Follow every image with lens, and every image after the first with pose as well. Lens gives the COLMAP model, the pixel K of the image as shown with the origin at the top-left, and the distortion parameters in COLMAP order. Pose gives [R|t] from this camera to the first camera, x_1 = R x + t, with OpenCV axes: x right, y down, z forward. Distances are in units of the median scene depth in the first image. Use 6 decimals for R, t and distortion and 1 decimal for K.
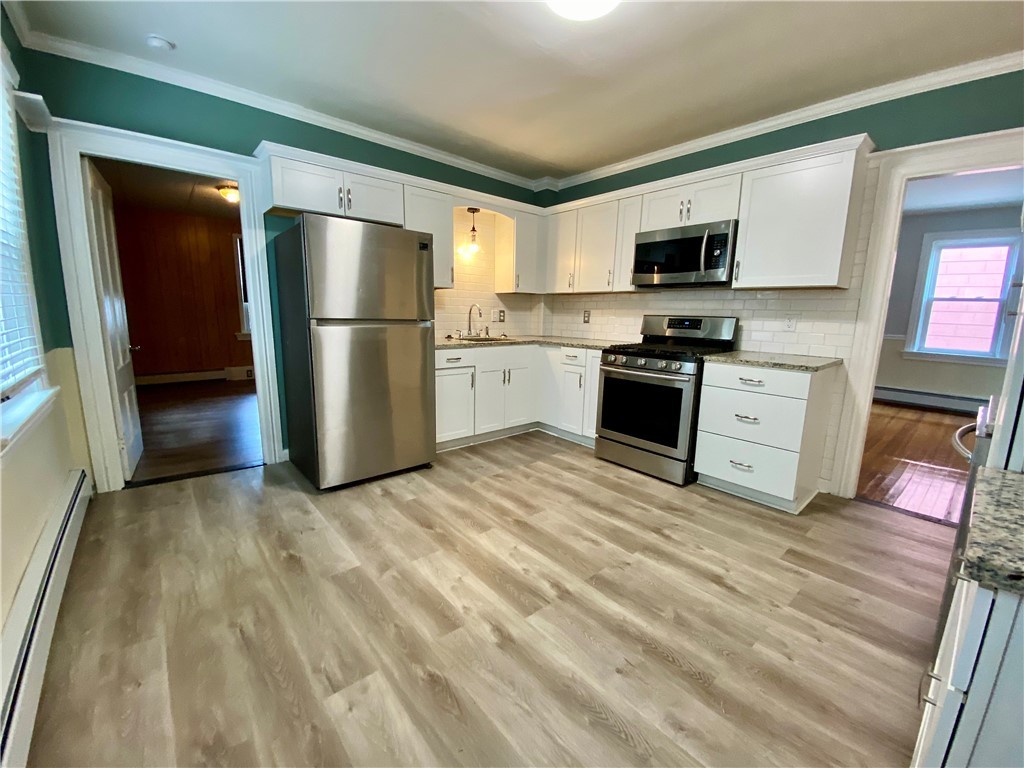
lens RADIAL K [[416.0, 0, 512.0], [0, 416.0, 384.0], [0, 0, 1]] dist [0.047727, -0.029604]
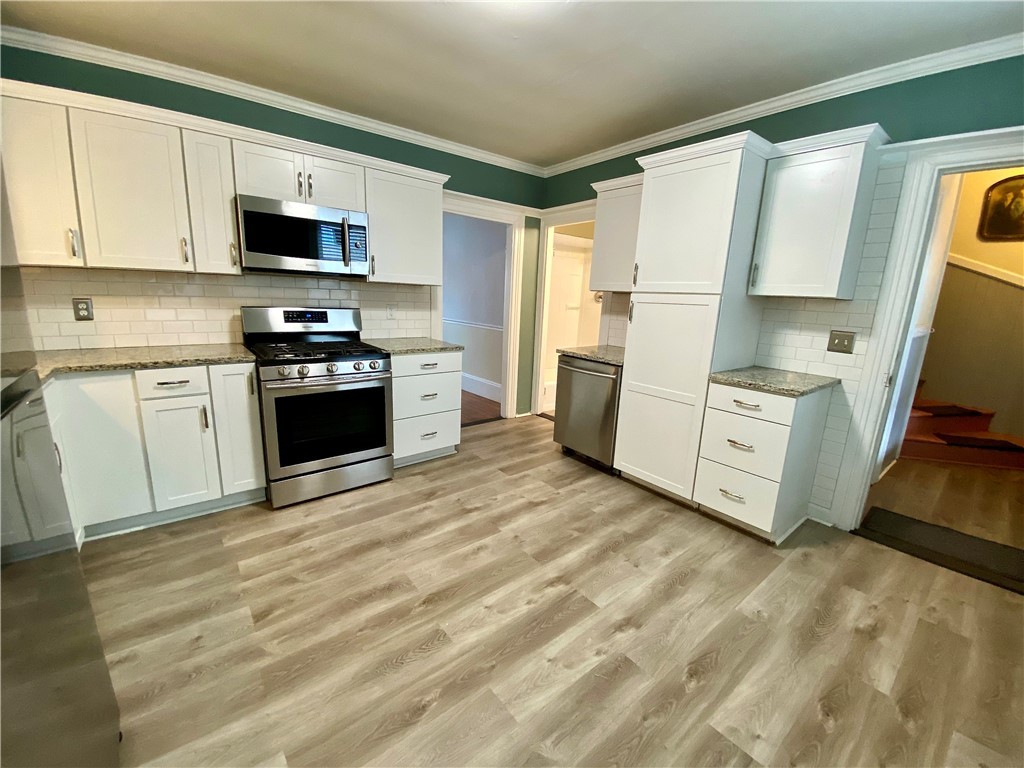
lens RADIAL K [[416.0, 0, 512.0], [0, 416.0, 384.0], [0, 0, 1]] dist [0.047727, -0.029604]
pose [[0.035345, -0.236566, 0.970972, -0.644455], [0.132649, 0.964093, 0.230062, -0.215167], [-0.990533, 0.120667, 0.065456, 0.756144]]
